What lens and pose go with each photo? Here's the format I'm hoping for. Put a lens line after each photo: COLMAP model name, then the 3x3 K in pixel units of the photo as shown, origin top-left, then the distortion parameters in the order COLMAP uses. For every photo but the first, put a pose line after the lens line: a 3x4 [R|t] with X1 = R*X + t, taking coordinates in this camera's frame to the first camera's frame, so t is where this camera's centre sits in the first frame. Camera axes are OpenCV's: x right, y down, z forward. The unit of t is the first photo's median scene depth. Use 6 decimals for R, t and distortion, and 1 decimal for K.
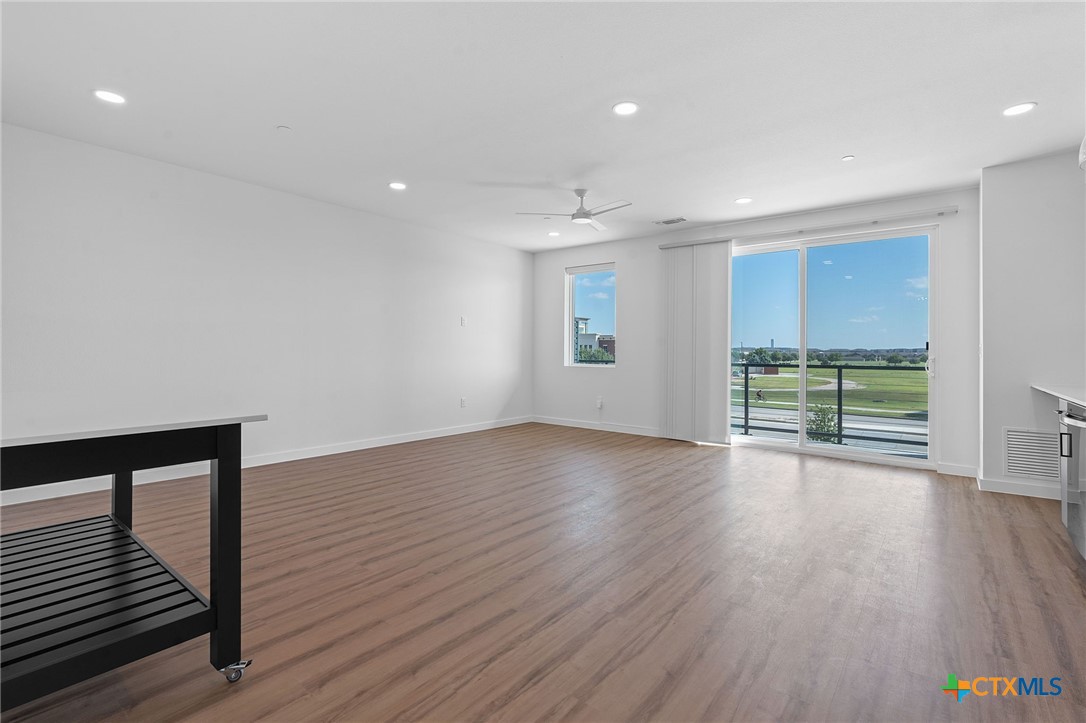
lens RADIAL K [[495.6, 0, 541.7], [0, 495.6, 345.3], [0, 0, 1]] dist [-0.002353, 0.000206]
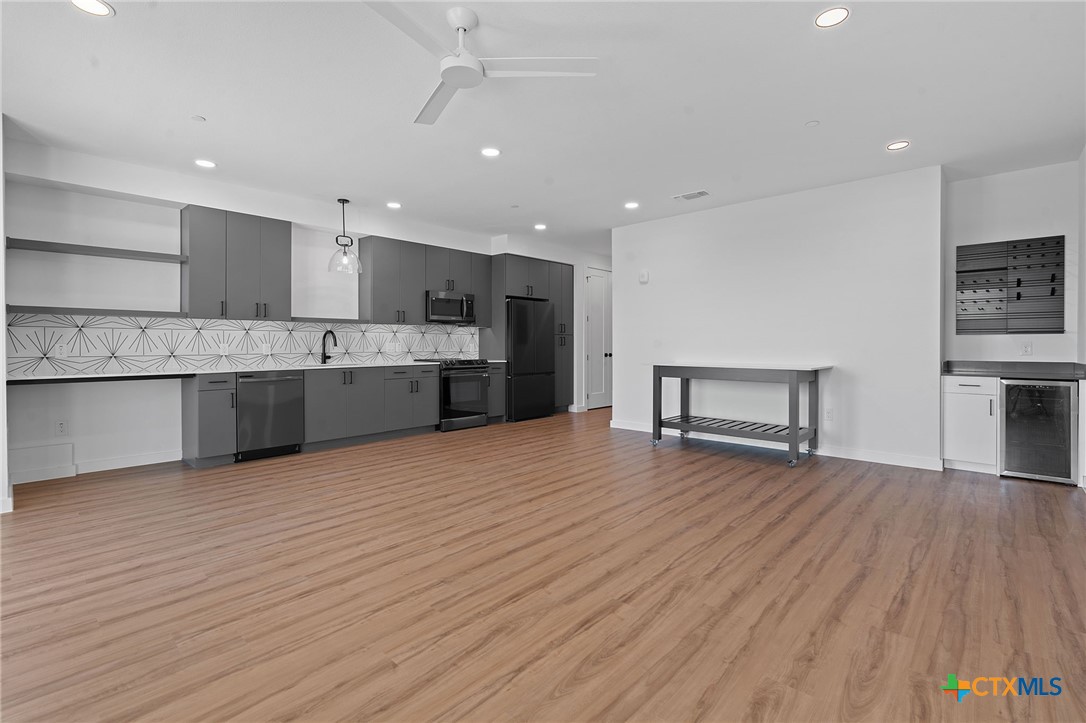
lens RADIAL K [[493.9, 0, 541.2], [0, 493.9, 349.6], [0, 0, 1]] dist [-0.004000, 0.001069]
pose [[-0.997765, -0.007833, 0.066362, -0.041911], [-0.007749, 0.999969, 0.001514, 0.021470], [-0.066372, 0.000997, -0.997794, 2.046169]]
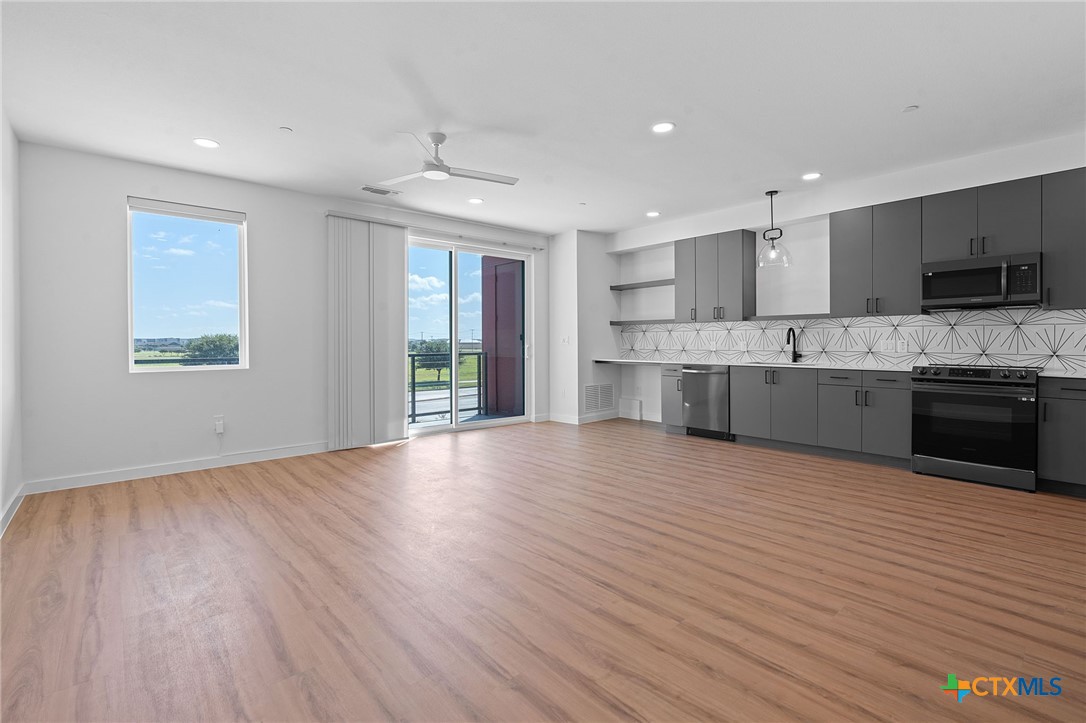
lens RADIAL K [[495.6, 0, 541.7], [0, 495.6, 345.3], [0, 0, 1]] dist [-0.002353, 0.000206]
pose [[0.169005, -0.016365, 0.985479, -0.901442], [-0.005159, 0.999834, 0.017488, -0.001148], [-0.985602, -0.008039, 0.168893, 0.981123]]
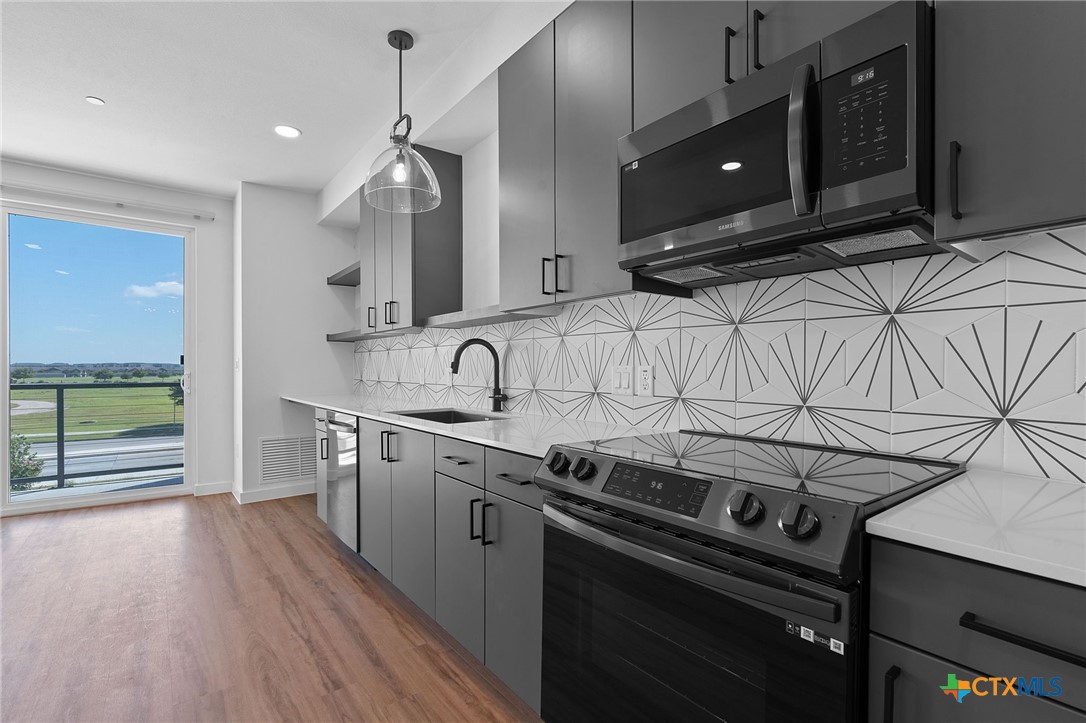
lens RADIAL K [[499.9, 0, 538.3], [0, 499.9, 371.8], [0, 0, 1]] dist [-0.002815, 0.000413]
pose [[0.230967, -0.013580, 0.972867, 0.056088], [-0.009844, 0.999819, 0.016293, 0.003105], [-0.972912, -0.013340, 0.230792, 0.215888]]
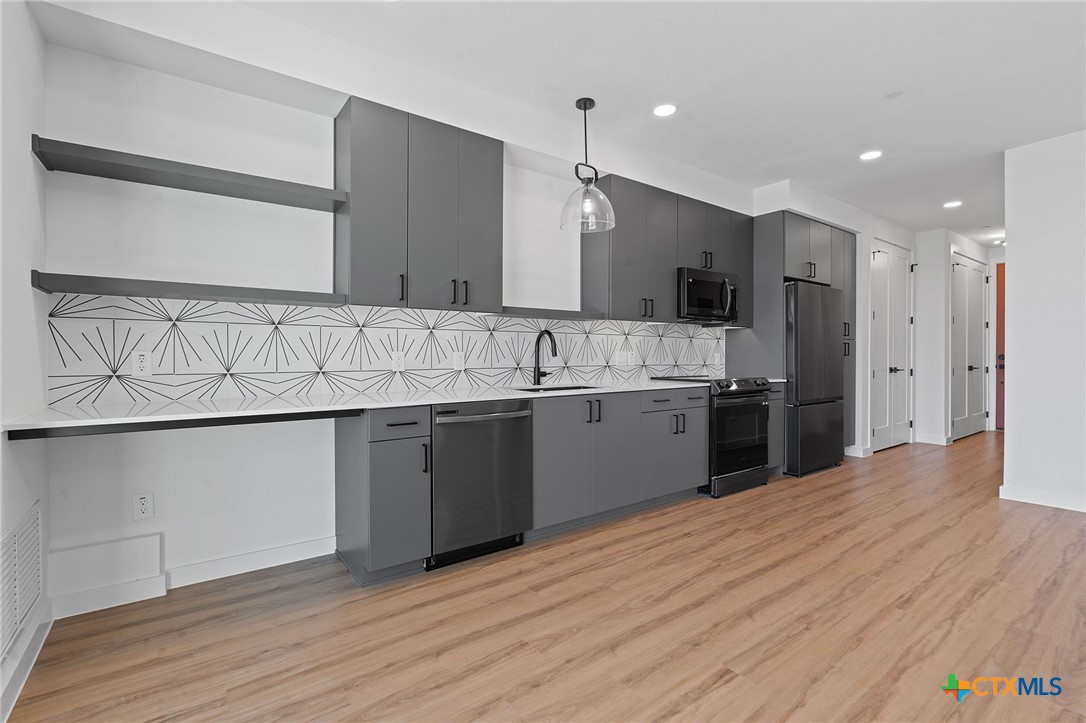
lens RADIAL K [[492.5, 0, 541.2], [0, 492.5, 357.1], [0, 0, 1]] dist [-0.003175, -0.000013]
pose [[-0.967897, -0.007060, 0.251248, 0.527650], [-0.008635, 0.999949, -0.005167, 0.025273], [-0.251199, -0.007171, -0.967909, 1.426357]]
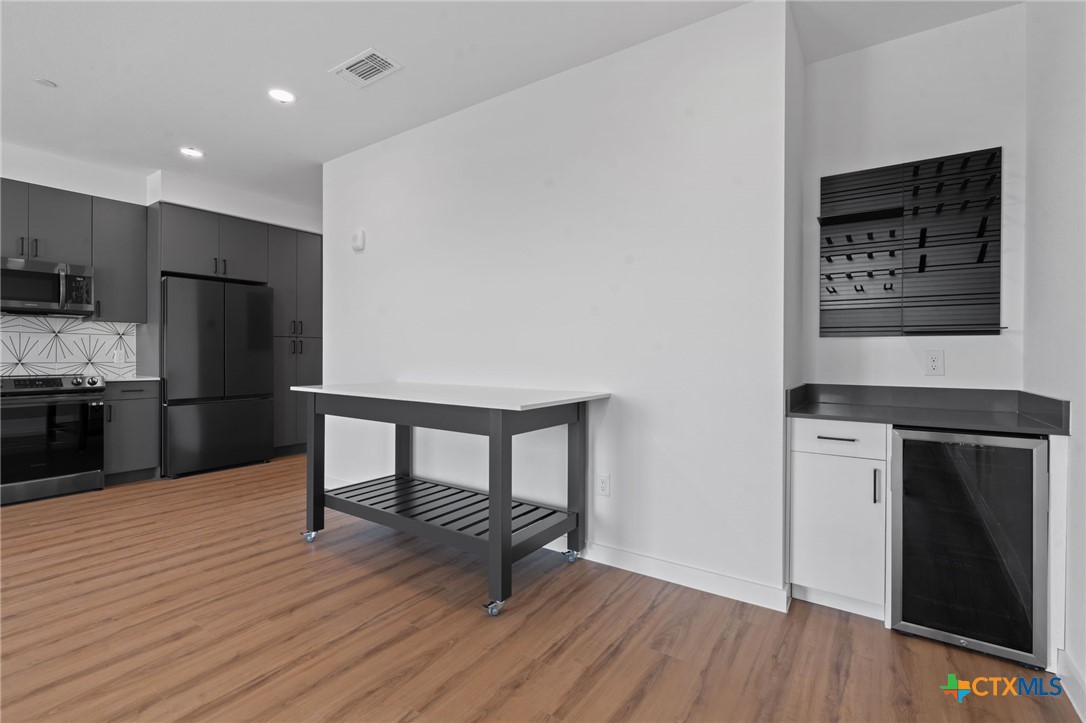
lens RADIAL K [[492.5, 0, 541.2], [0, 492.5, 357.1], [0, 0, 1]] dist [-0.003175, -0.000013]
pose [[-0.997147, -0.011397, -0.074618, -0.616681], [-0.011342, 0.999935, -0.001162, 0.010157], [0.074627, -0.000313, -0.997211, 1.327973]]
